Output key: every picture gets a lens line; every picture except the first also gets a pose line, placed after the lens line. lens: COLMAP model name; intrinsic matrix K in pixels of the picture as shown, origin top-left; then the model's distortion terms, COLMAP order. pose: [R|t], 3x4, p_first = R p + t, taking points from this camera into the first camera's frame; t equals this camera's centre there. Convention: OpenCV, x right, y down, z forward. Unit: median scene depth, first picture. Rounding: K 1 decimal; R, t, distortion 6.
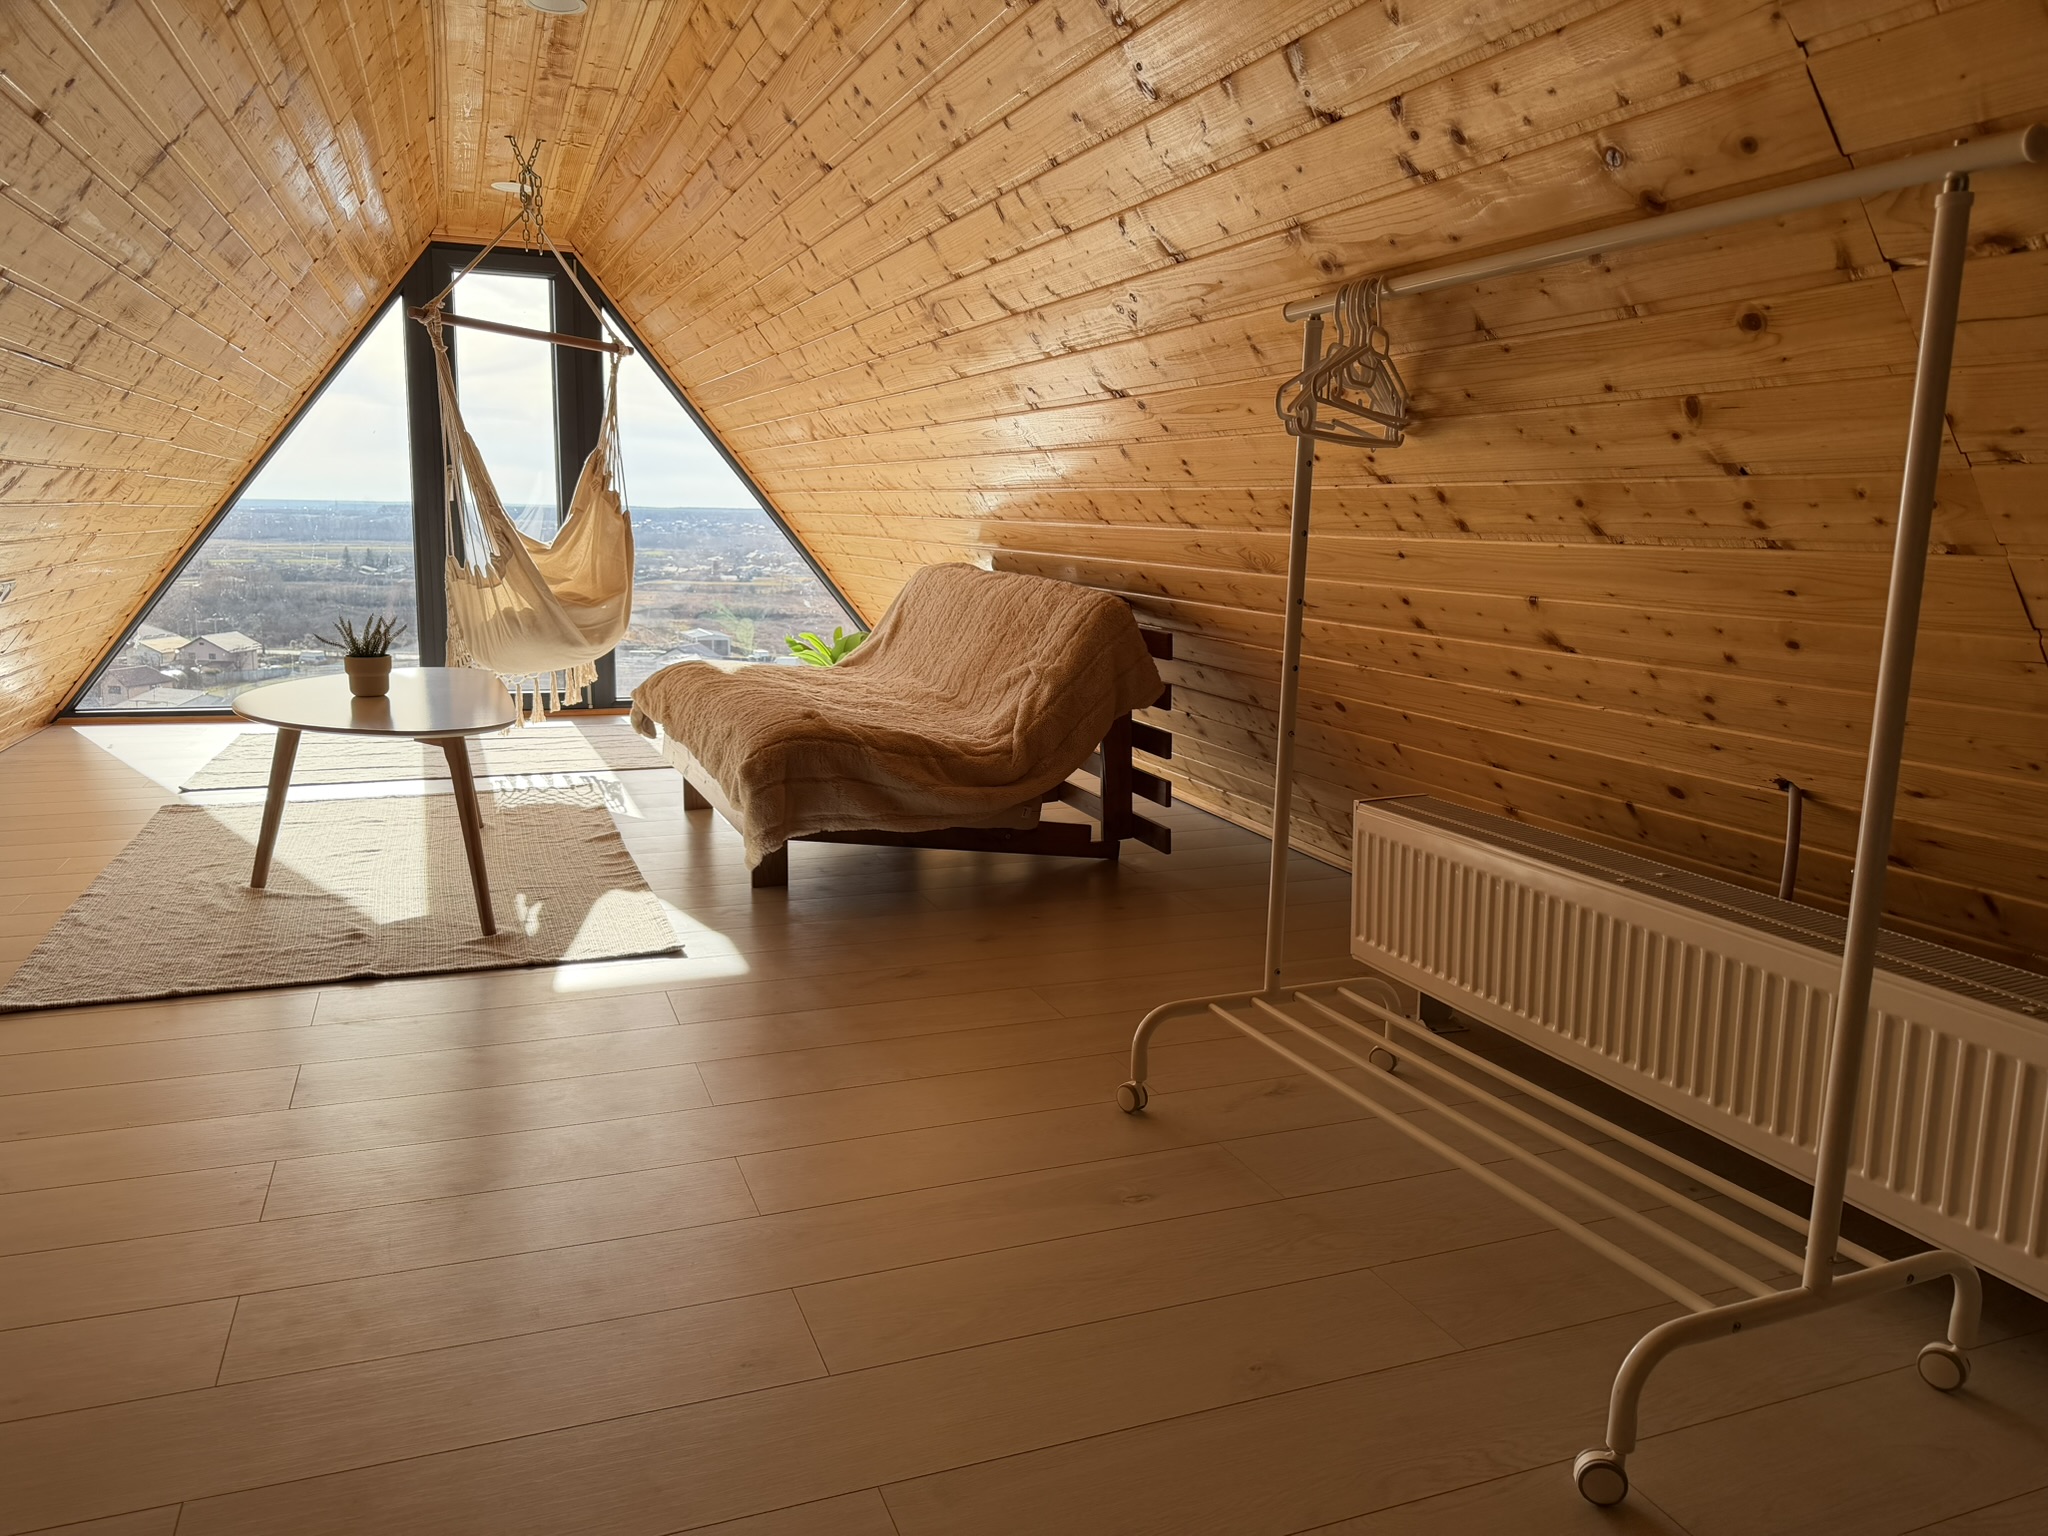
lens RADIAL K [[1468.9, 0, 1024.0], [0, 1468.9, 768.0], [0, 0, 1]] dist [0.006372, 0.001268]
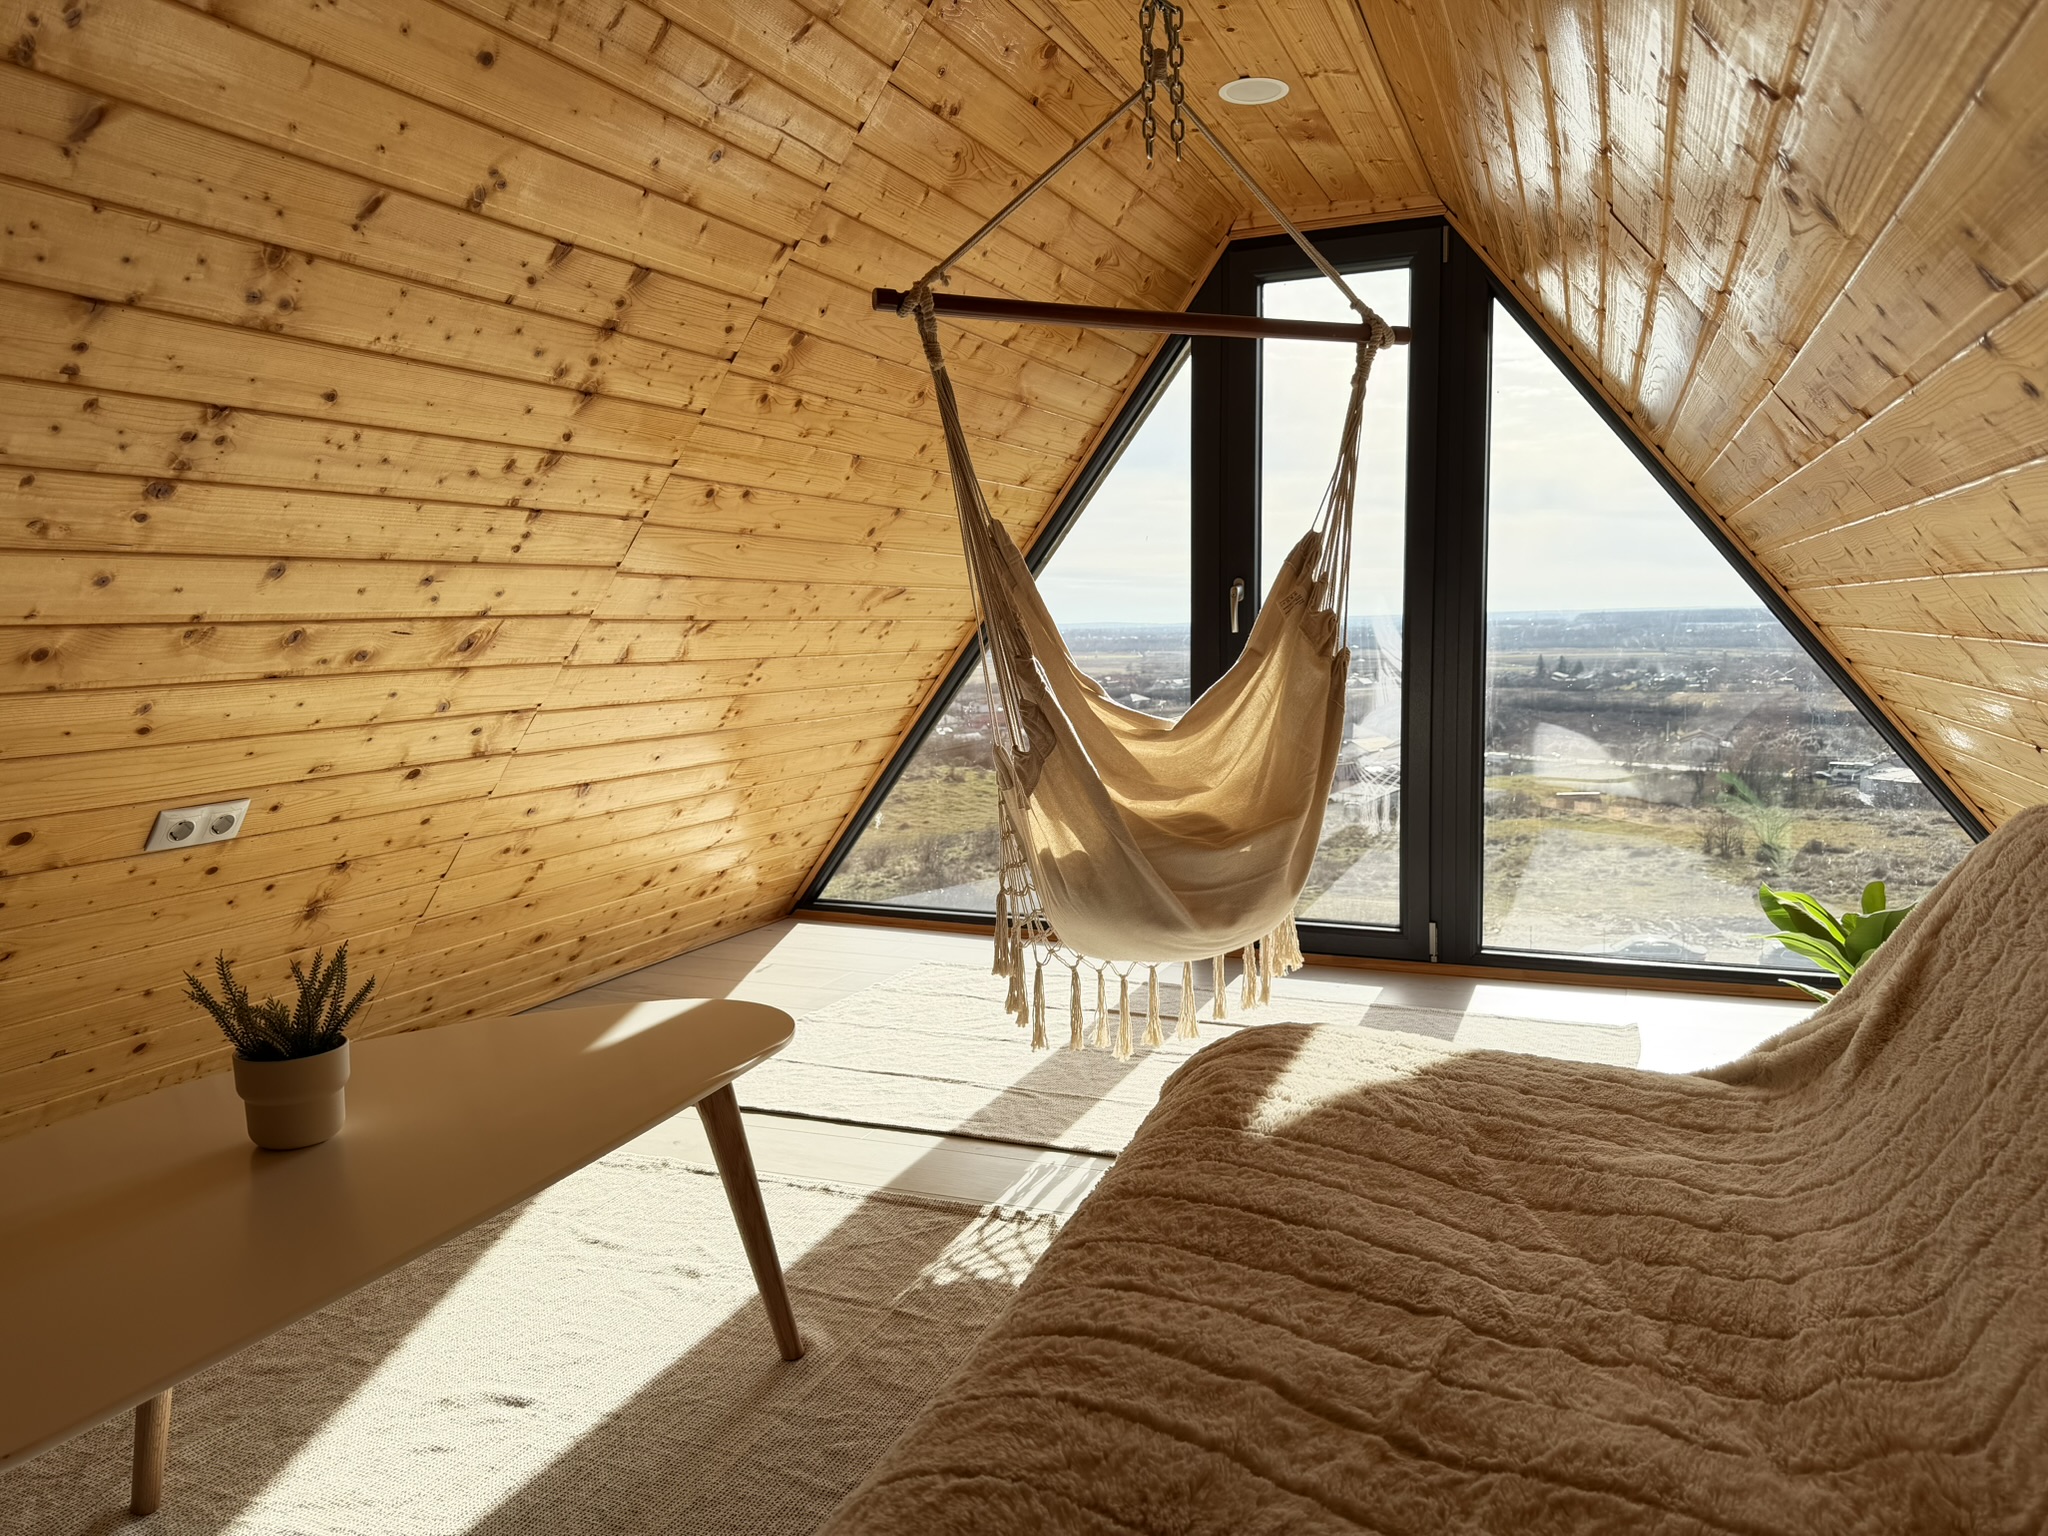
lens RADIAL K [[1468.9, 0, 1024.0], [0, 1468.9, 768.0], [0, 0, 1]] dist [0.006372, 0.001268]
pose [[0.719948, 0.040389, -0.692852, -0.003288], [-0.089448, 0.995379, -0.034922, -0.108487], [0.688240, 0.087116, 0.720234, 0.572715]]
